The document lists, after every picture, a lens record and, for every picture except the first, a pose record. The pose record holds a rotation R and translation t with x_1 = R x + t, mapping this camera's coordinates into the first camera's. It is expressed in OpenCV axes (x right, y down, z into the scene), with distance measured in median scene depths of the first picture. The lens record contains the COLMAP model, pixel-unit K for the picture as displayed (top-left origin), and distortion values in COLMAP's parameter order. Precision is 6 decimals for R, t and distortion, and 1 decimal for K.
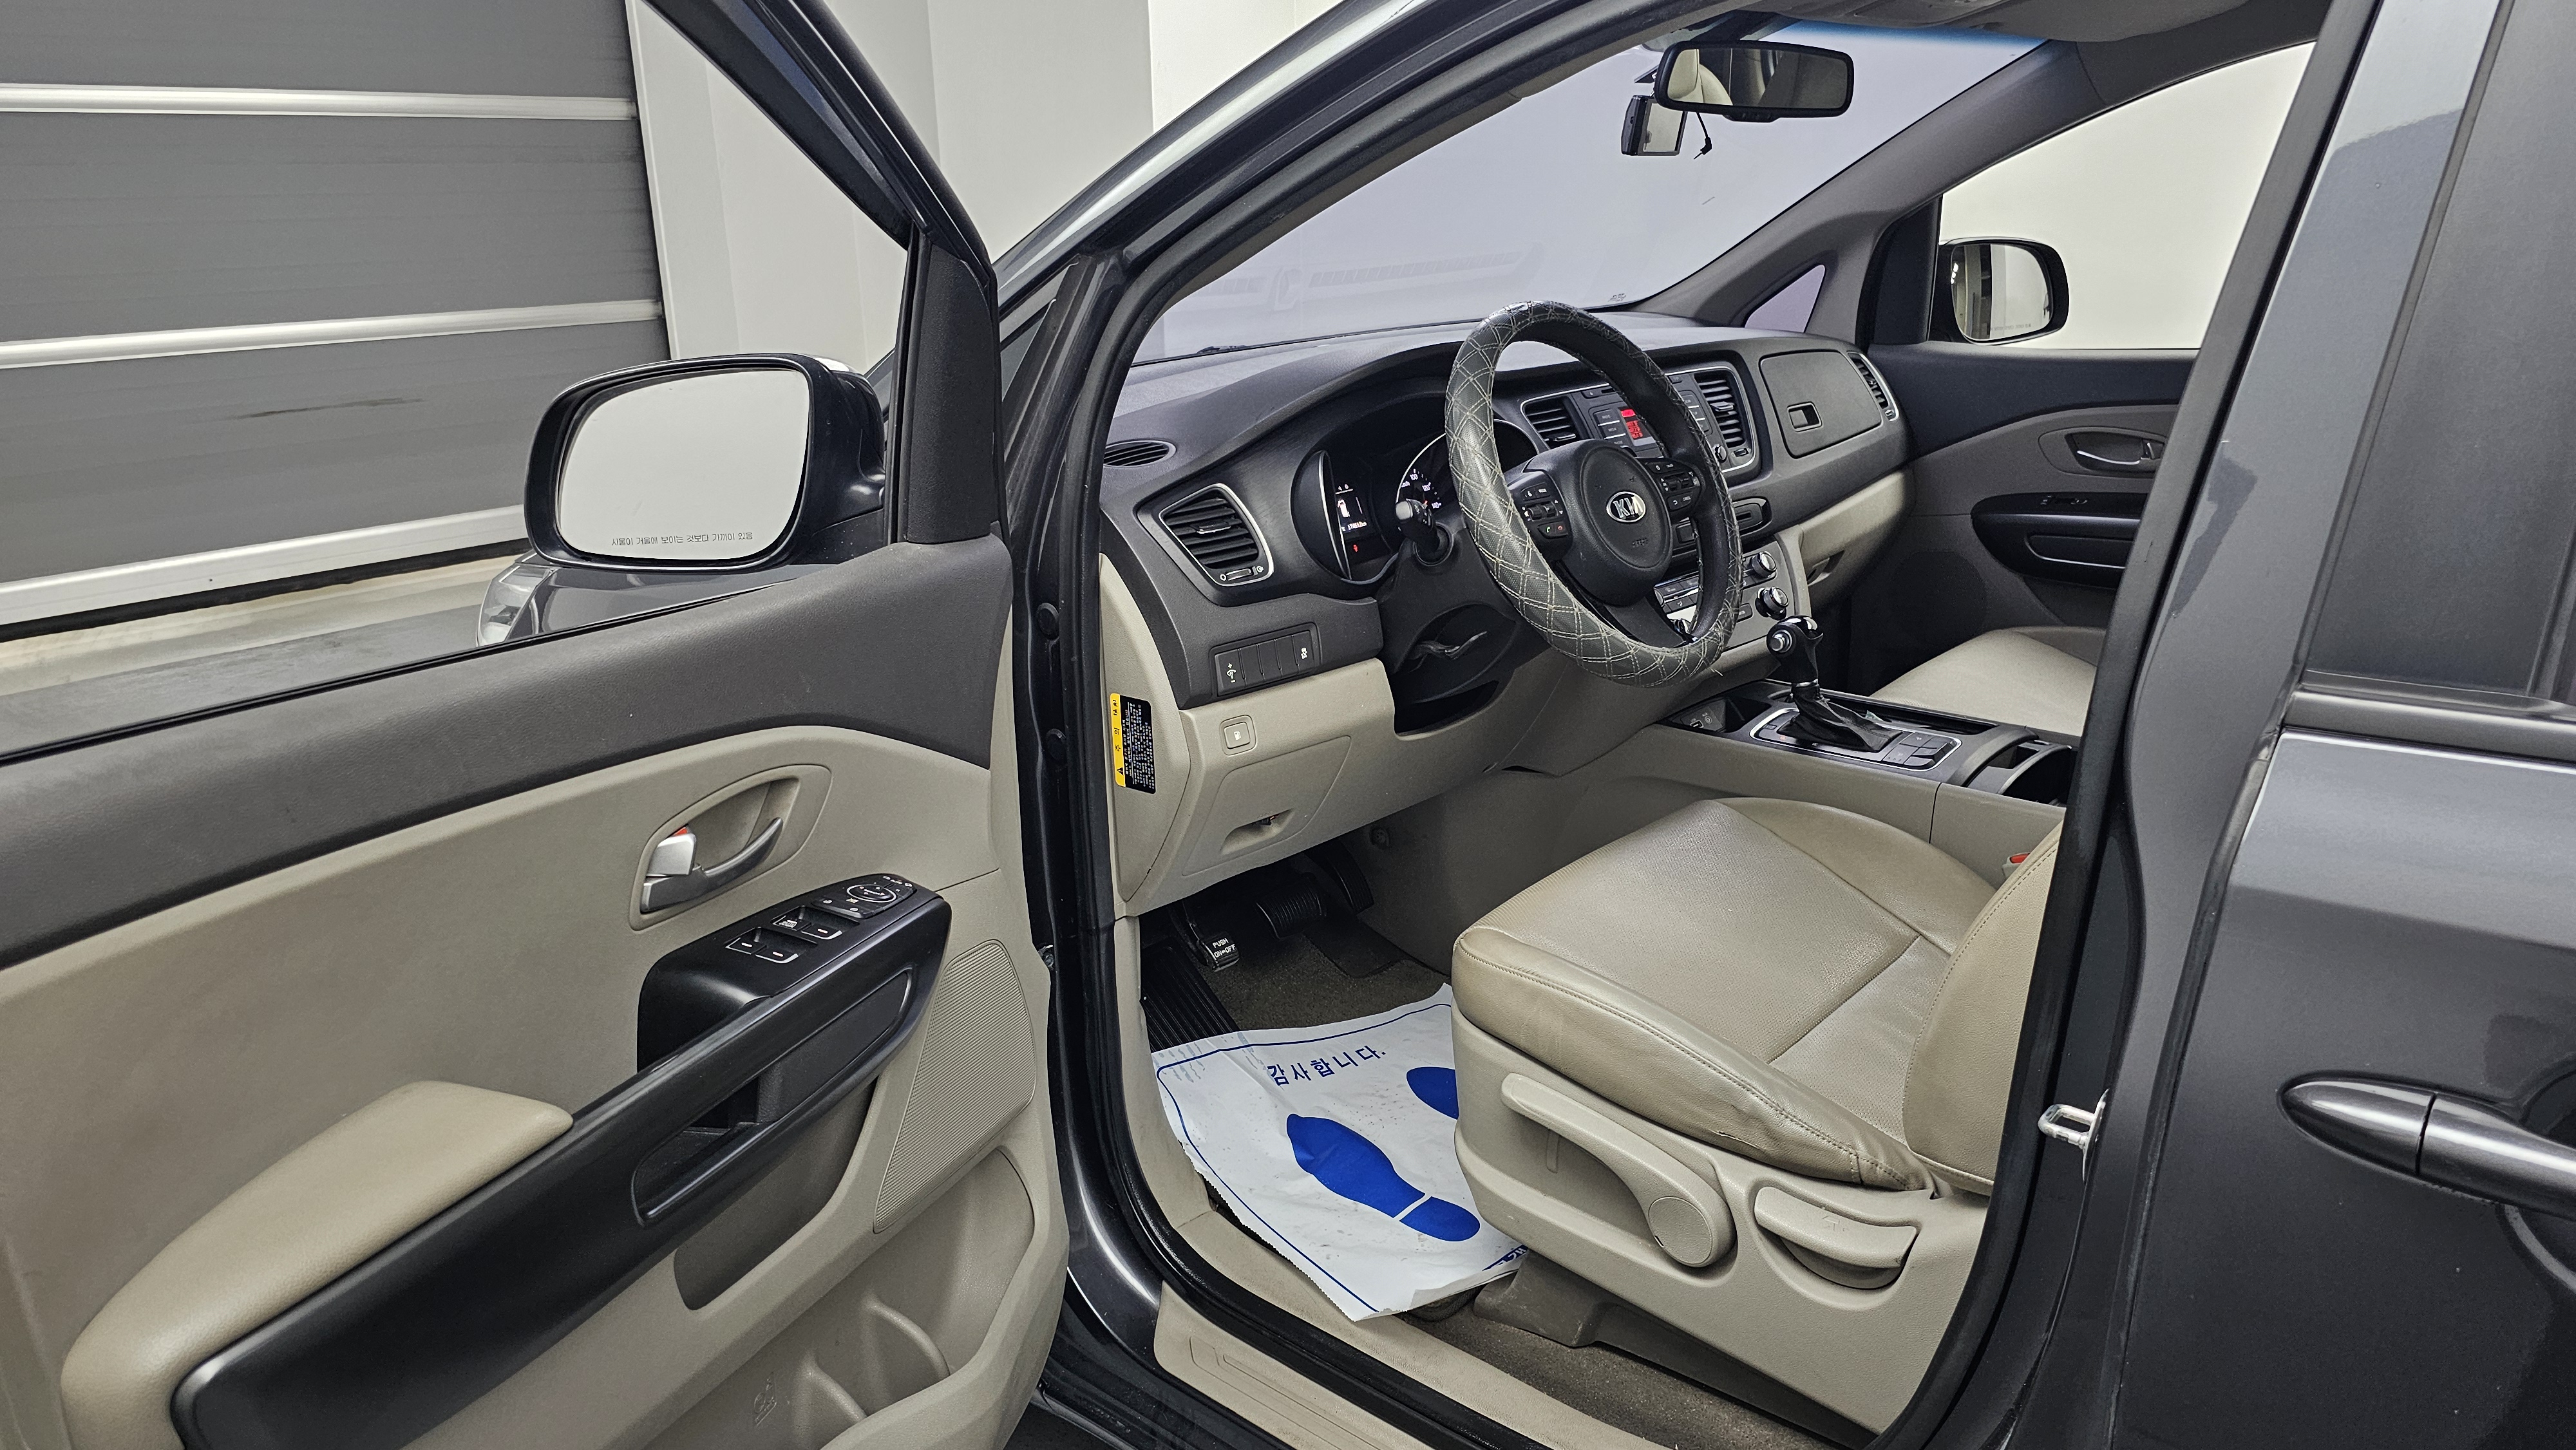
lens RADIAL K [[1744.1, 0, 1308.3], [0, 1744.1, 709.5], [0, 0, 1]] dist [0.088442, -0.109519]
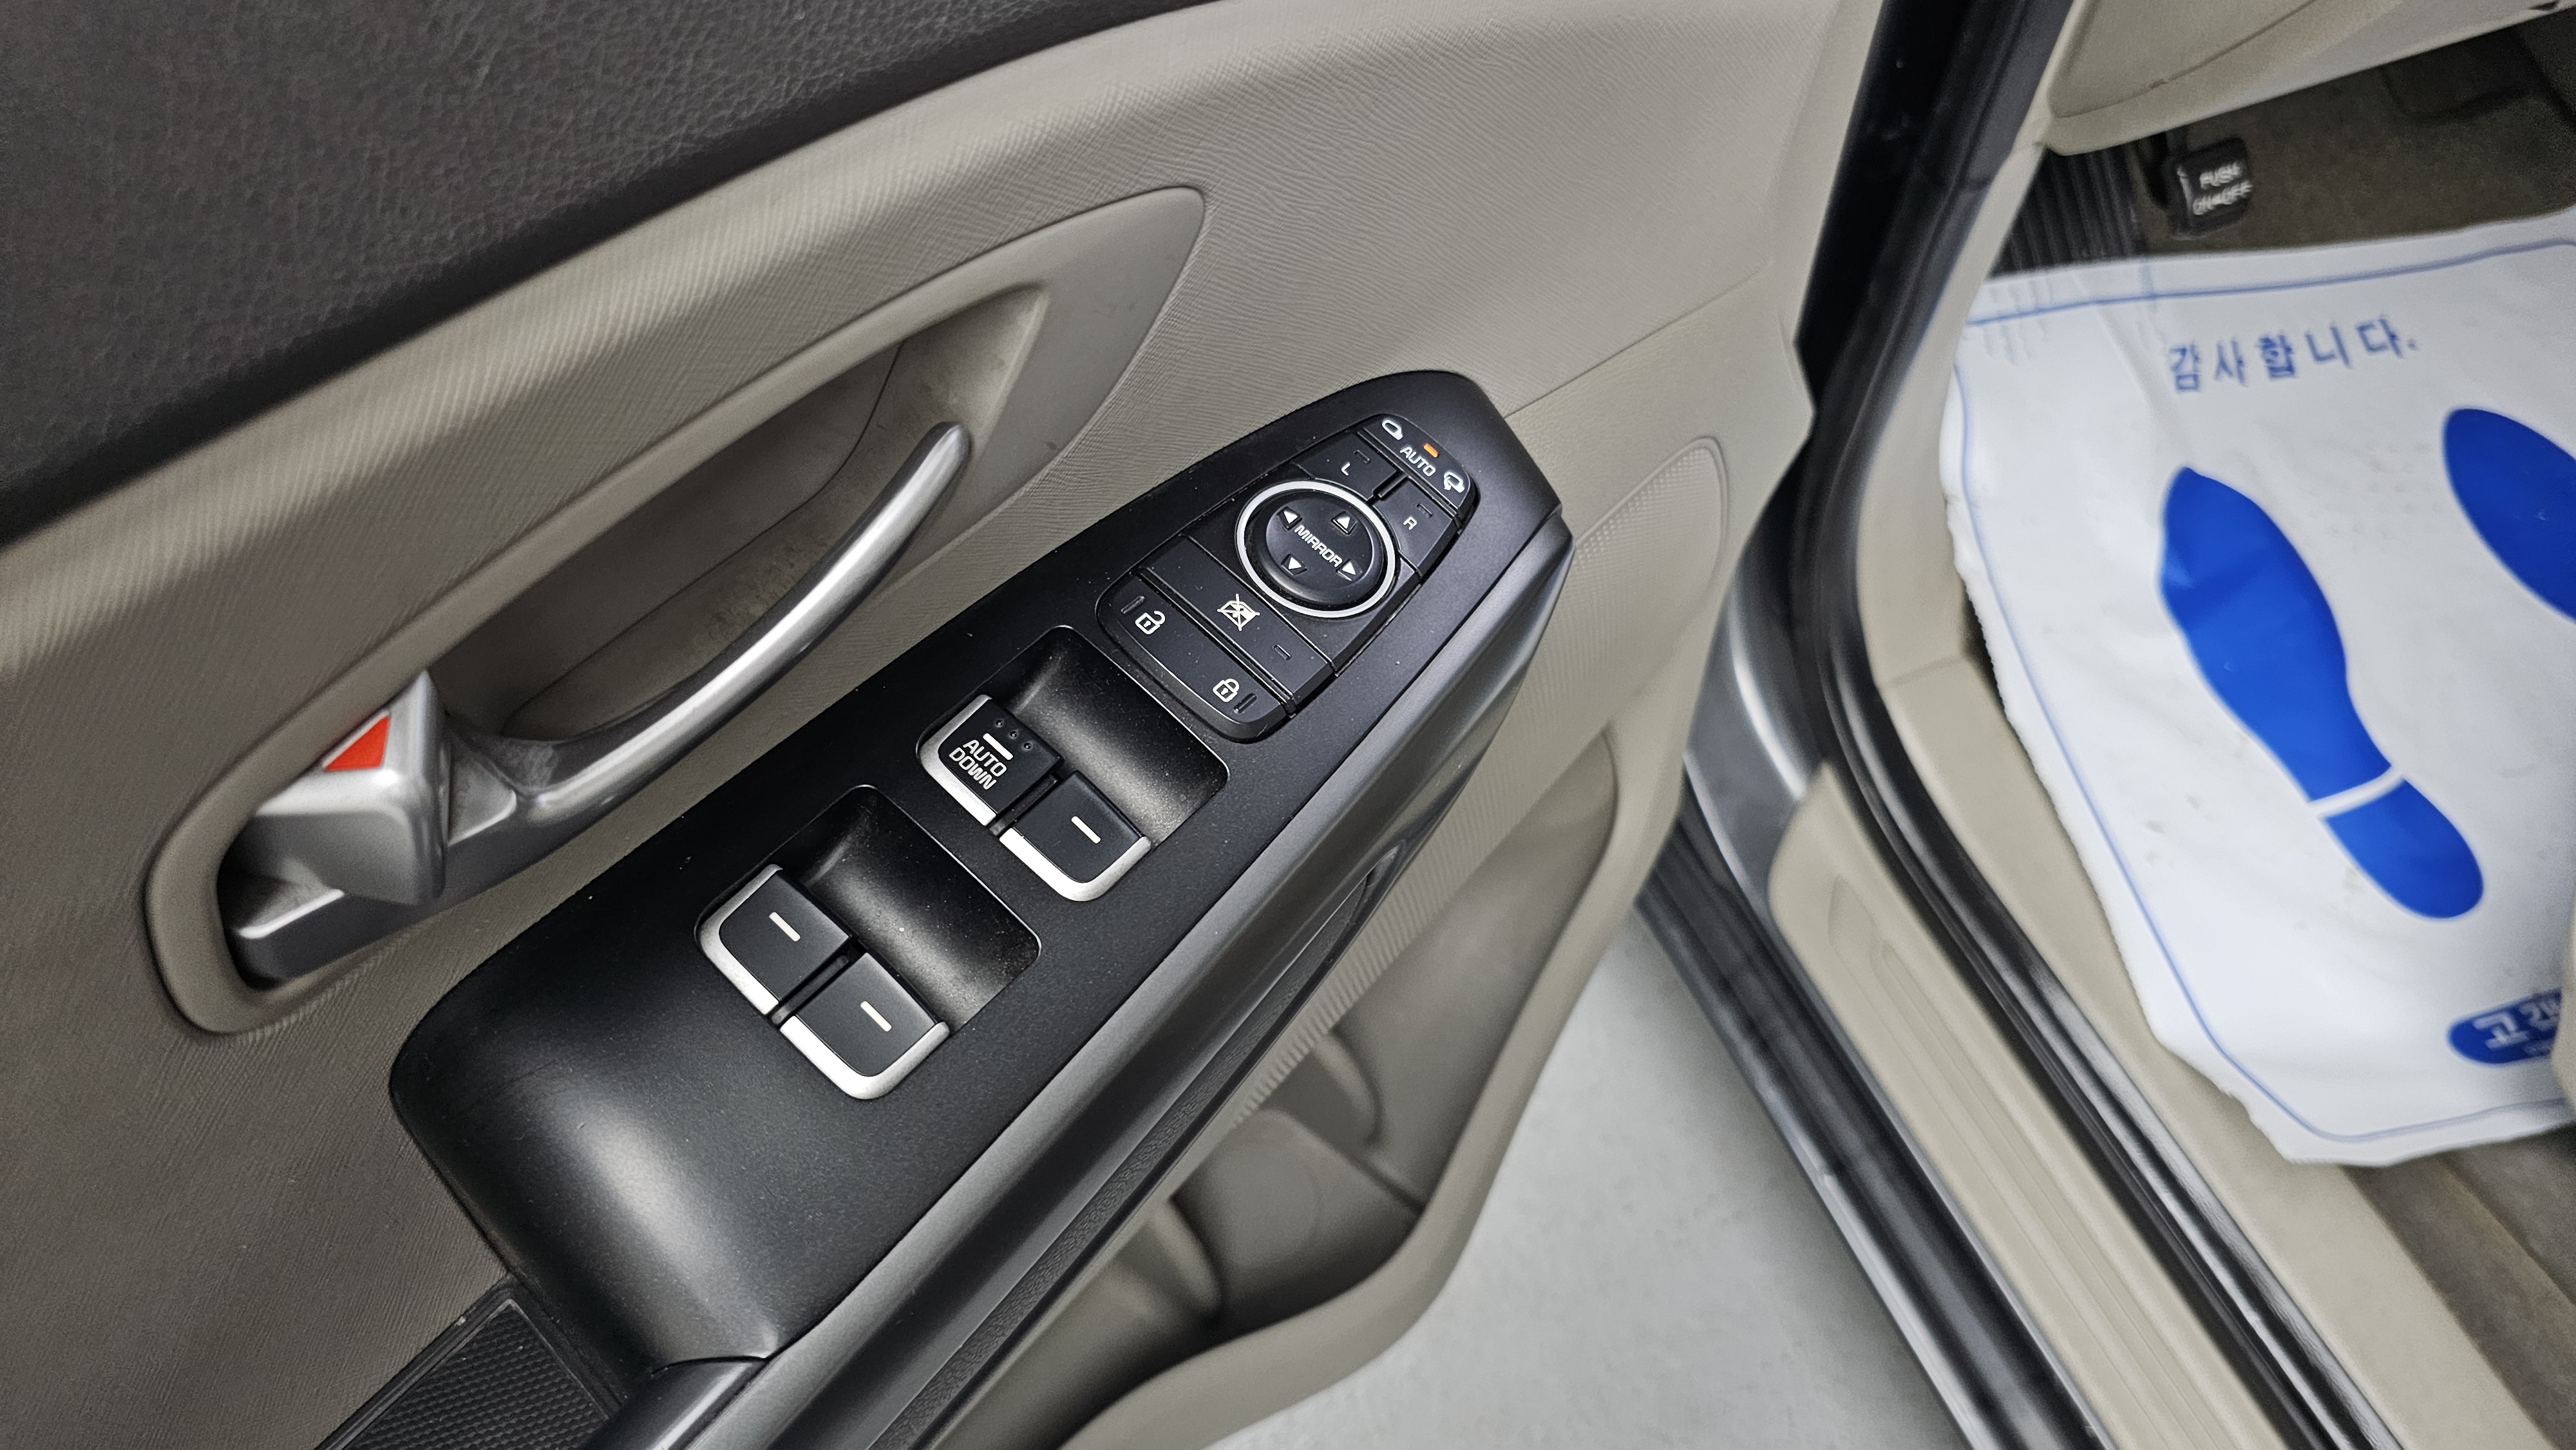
lens RADIAL K [[1744.1, 0, 1308.3], [0, 1744.1, 709.5], [0, 0, 1]] dist [0.088442, -0.109519]
pose [[0.914866, 0.359252, -0.184275, -0.120678], [-0.125000, 0.685994, 0.716789, -0.057470], [0.383920, -0.632732, 0.672500, 0.508407]]
